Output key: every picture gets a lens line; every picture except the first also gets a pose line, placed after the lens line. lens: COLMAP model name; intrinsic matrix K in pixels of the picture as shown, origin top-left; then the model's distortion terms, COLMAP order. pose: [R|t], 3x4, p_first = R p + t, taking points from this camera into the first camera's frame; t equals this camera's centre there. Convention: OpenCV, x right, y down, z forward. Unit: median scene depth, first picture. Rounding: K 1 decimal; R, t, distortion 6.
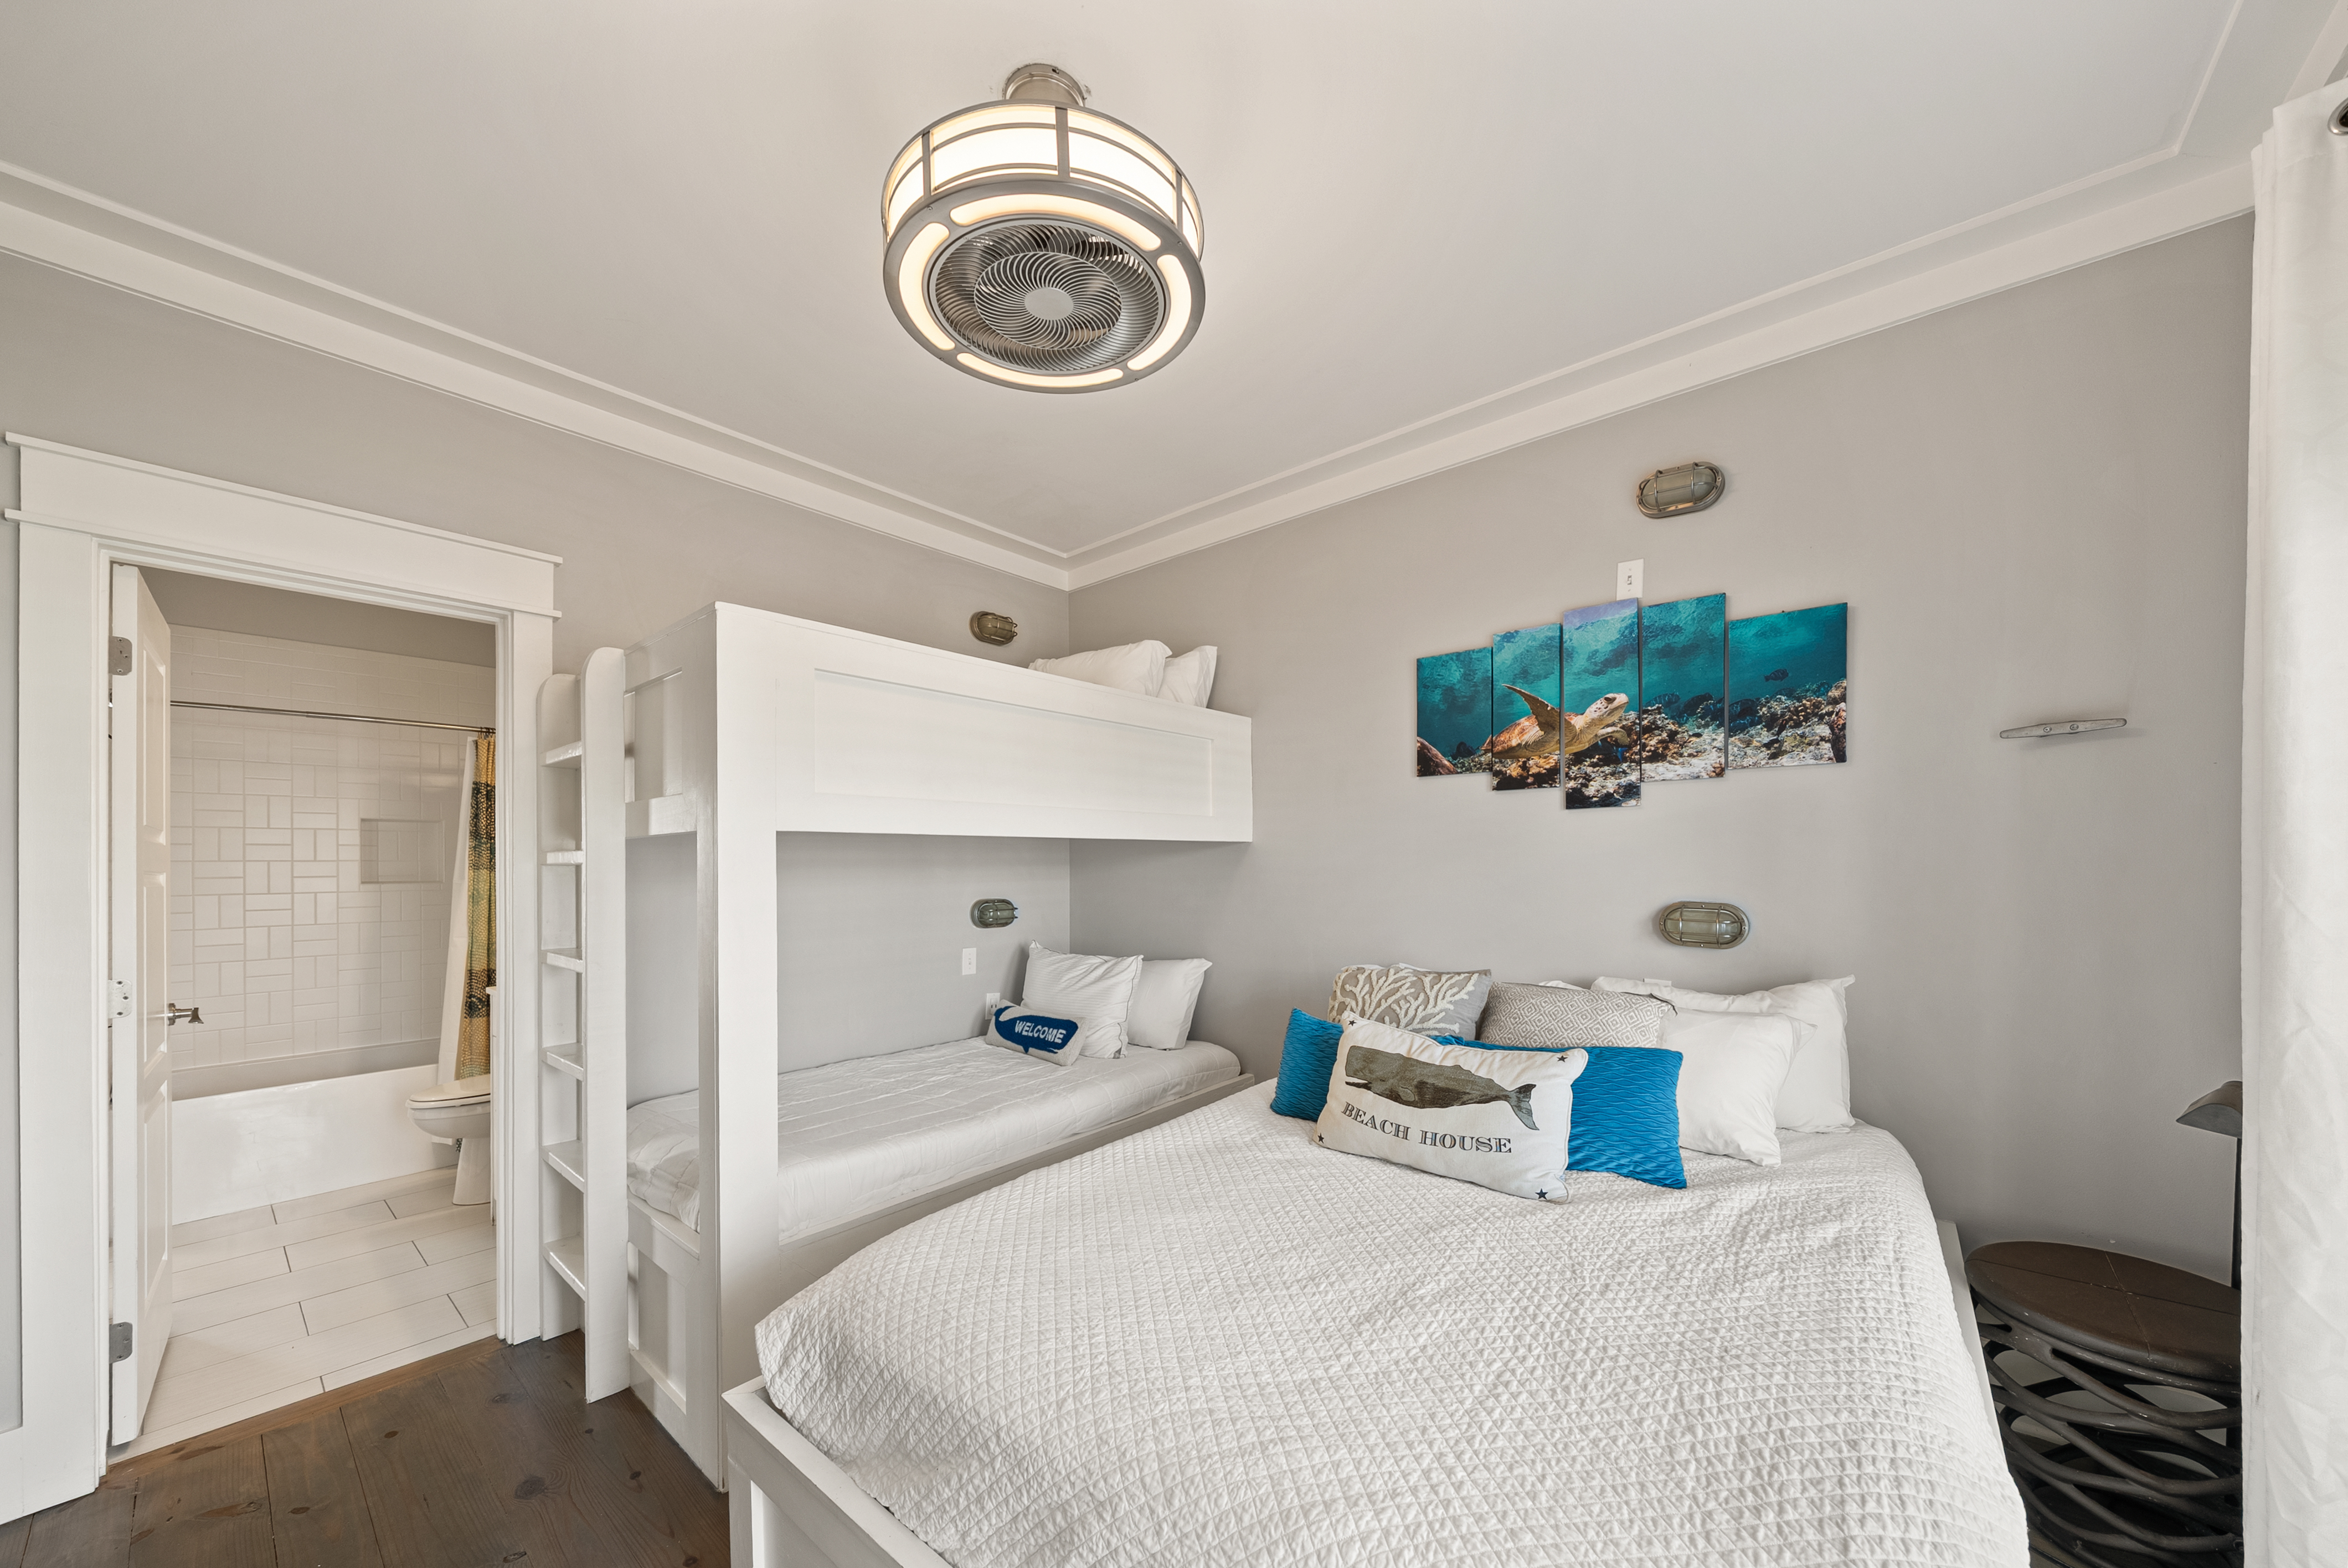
lens RADIAL K [[830.9, 0, 1169.6], [0, 830.9, 867.2], [0, 0, 1]] dist [-0.001081, -0.000056]
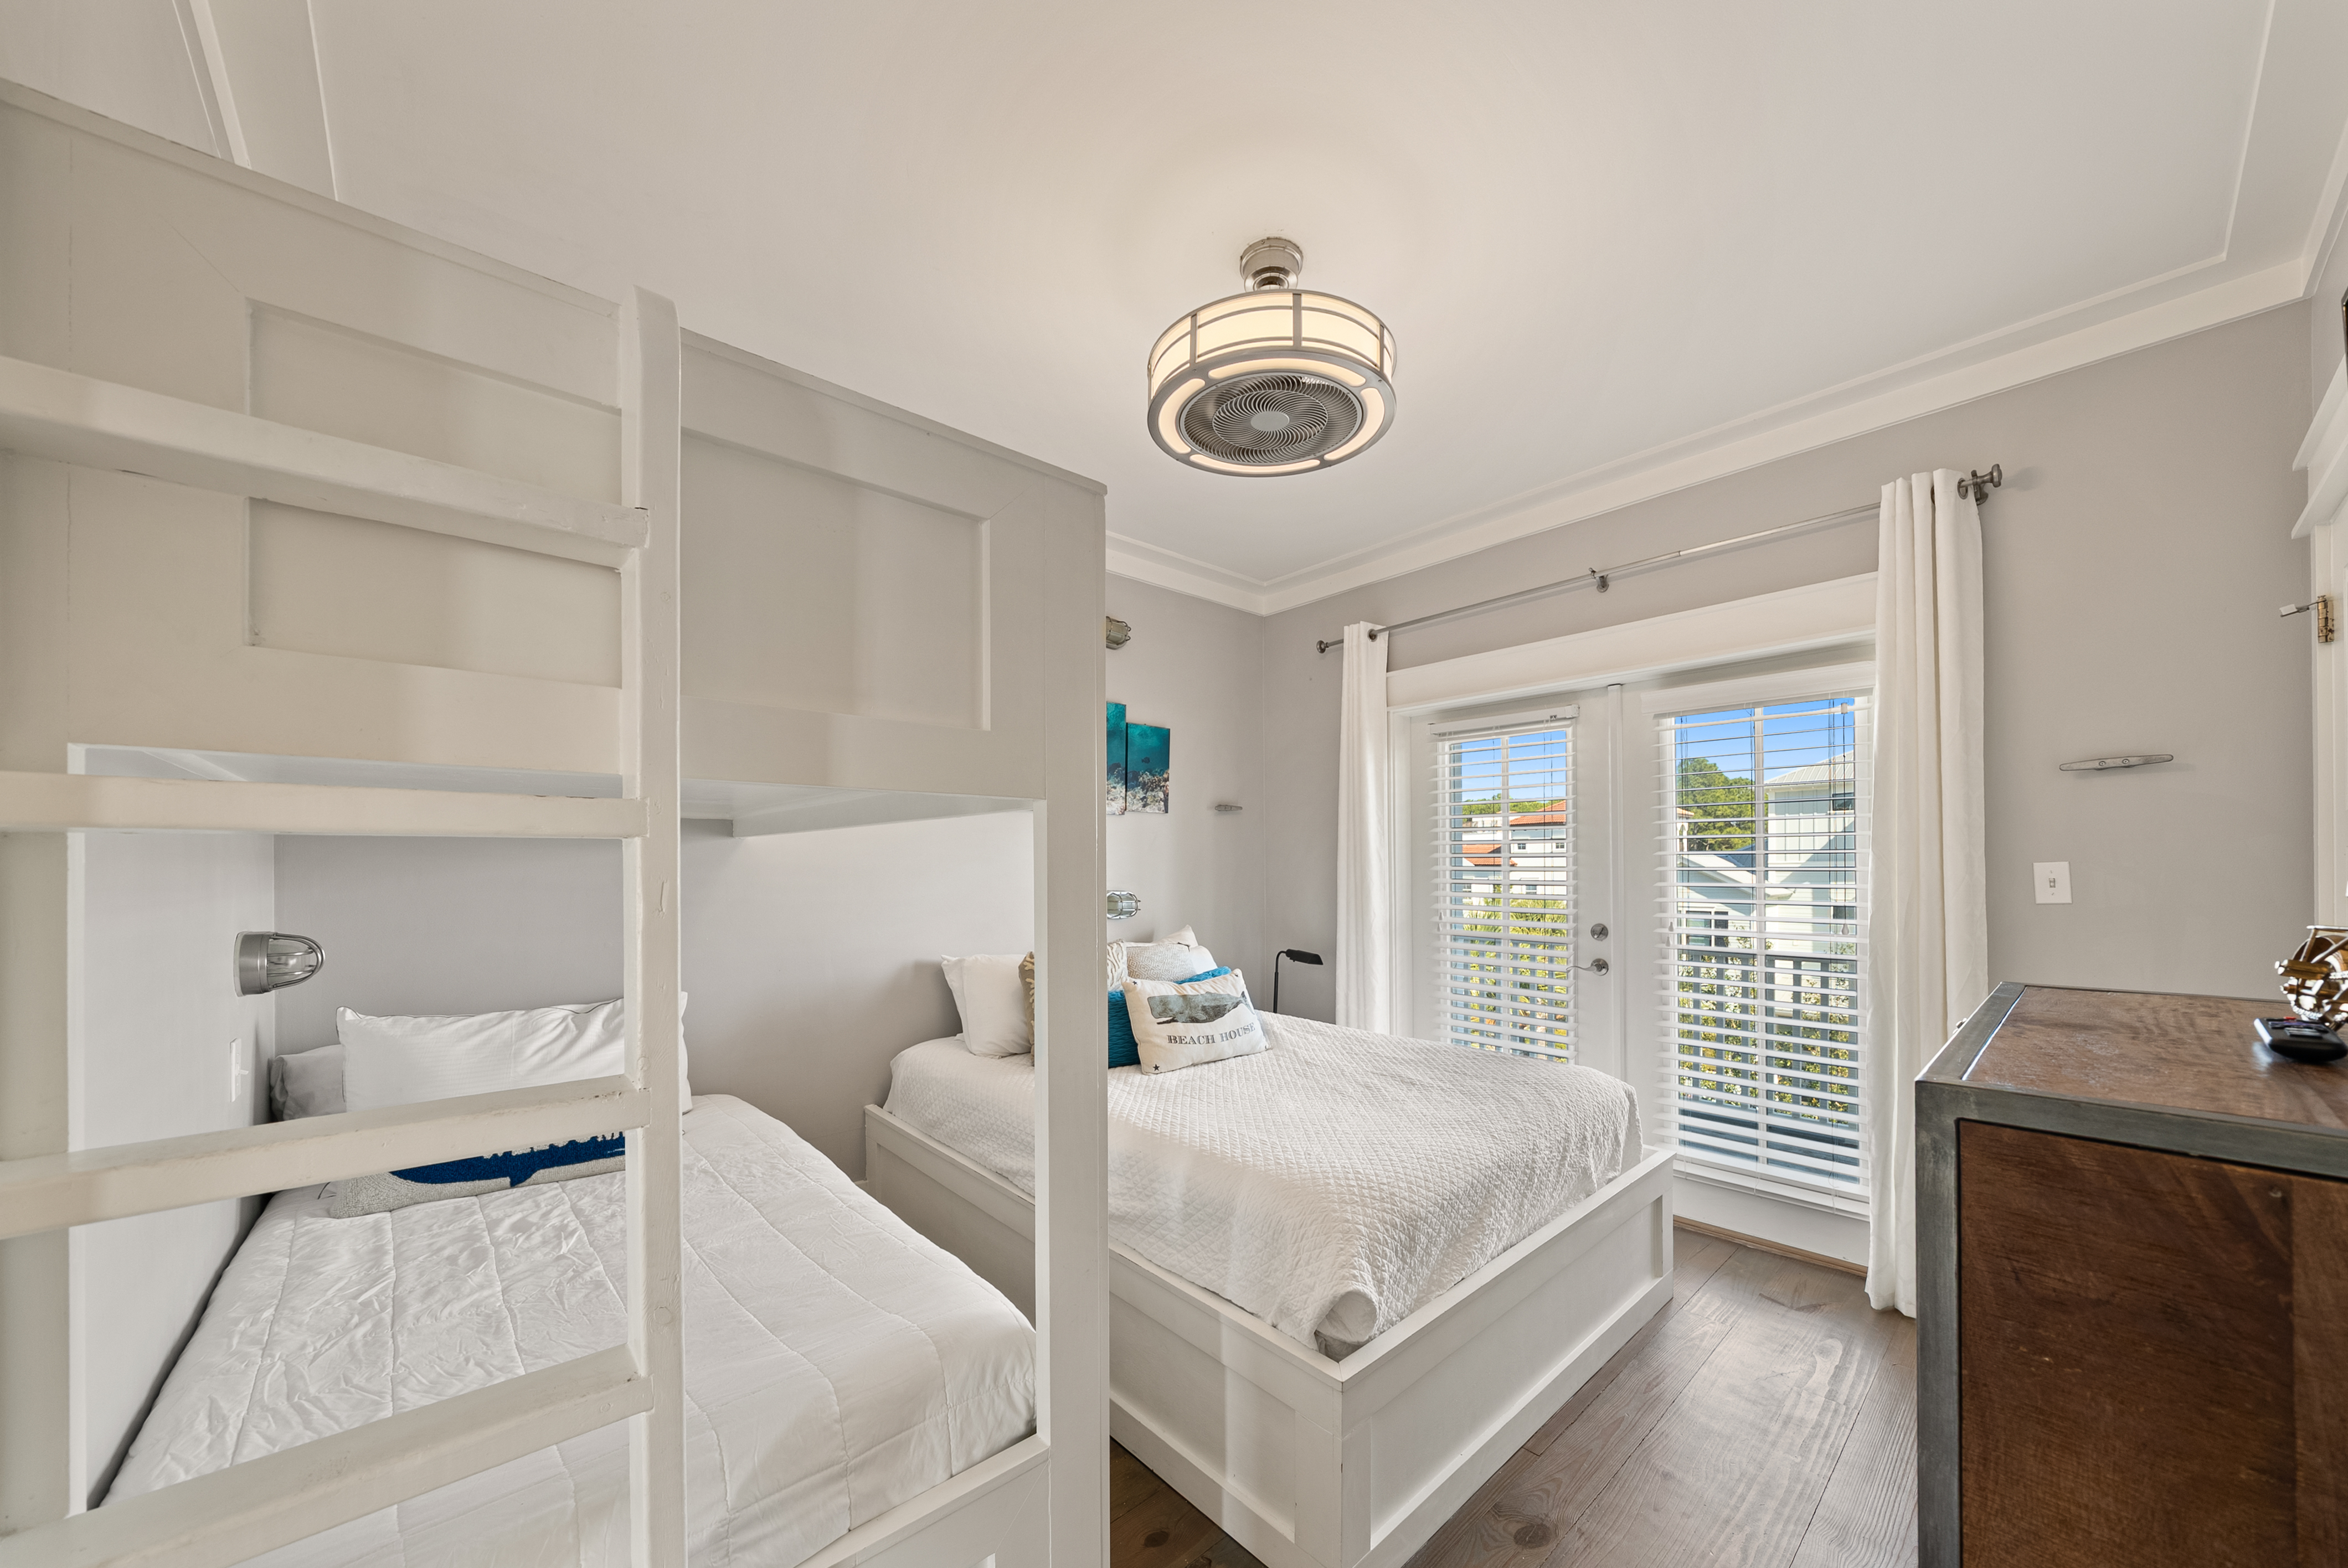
lens RADIAL K [[830.9, 0, 1169.6], [0, 830.9, 867.2], [0, 0, 1]] dist [-0.001081, -0.000056]
pose [[0.143565, 0.008854, 0.989601, -1.027680], [0.002664, 0.999953, -0.009333, 0.013907], [-0.989637, 0.003976, 0.143535, 0.704740]]
